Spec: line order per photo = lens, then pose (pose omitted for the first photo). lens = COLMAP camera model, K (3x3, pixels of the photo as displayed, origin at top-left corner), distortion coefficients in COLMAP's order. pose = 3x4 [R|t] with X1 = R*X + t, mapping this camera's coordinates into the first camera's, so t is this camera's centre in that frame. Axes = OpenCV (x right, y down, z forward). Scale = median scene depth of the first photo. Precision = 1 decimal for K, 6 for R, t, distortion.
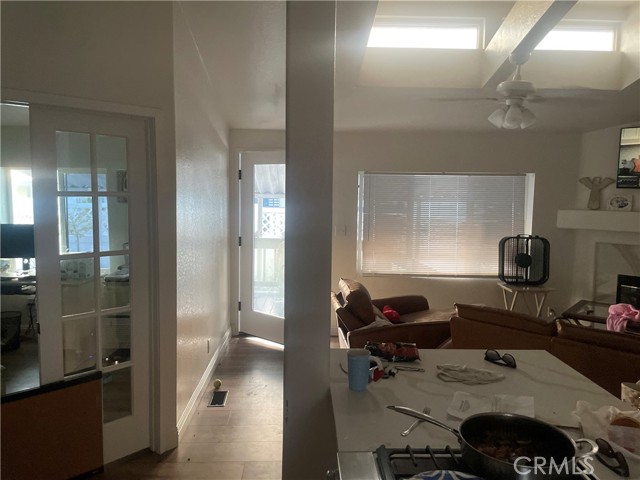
lens RADIAL K [[481.8, 0, 315.6], [0, 481.8, 234.6], [0, 0, 1]] dist [0.080158, -0.107072]
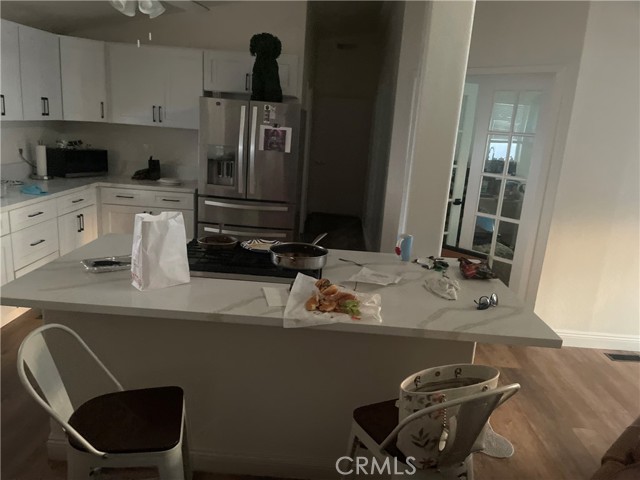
lens RADIAL K [[481.8, 0, 309.2], [0, 481.8, 243.4], [0, 0, 1]] dist [0.080158, -0.107072]
pose [[-0.077321, 0.230224, -0.970061, 0.571879], [-0.155844, 0.958223, 0.239837, -0.015118], [0.984751, 0.169722, -0.038212, 0.285021]]
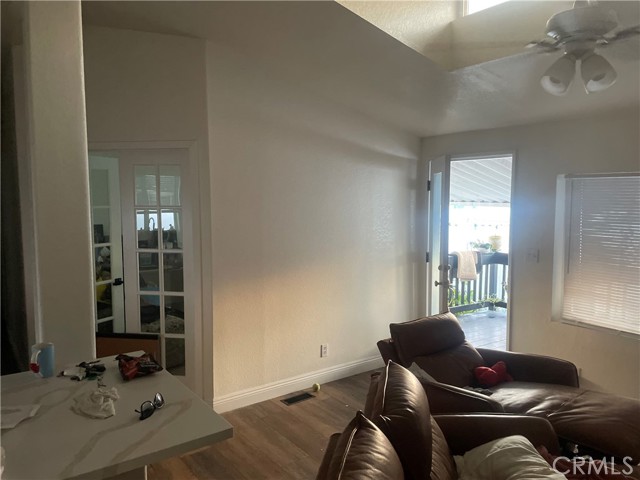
lens RADIAL K [[481.8, 0, 321.7], [0, 481.8, 239.9], [0, 0, 1]] dist [0.080158, -0.107072]
pose [[0.565777, 0.058061, -0.822512, 0.527013], [-0.066498, 0.997482, 0.024670, -0.031358], [0.821873, 0.040738, 0.568213, 0.322712]]
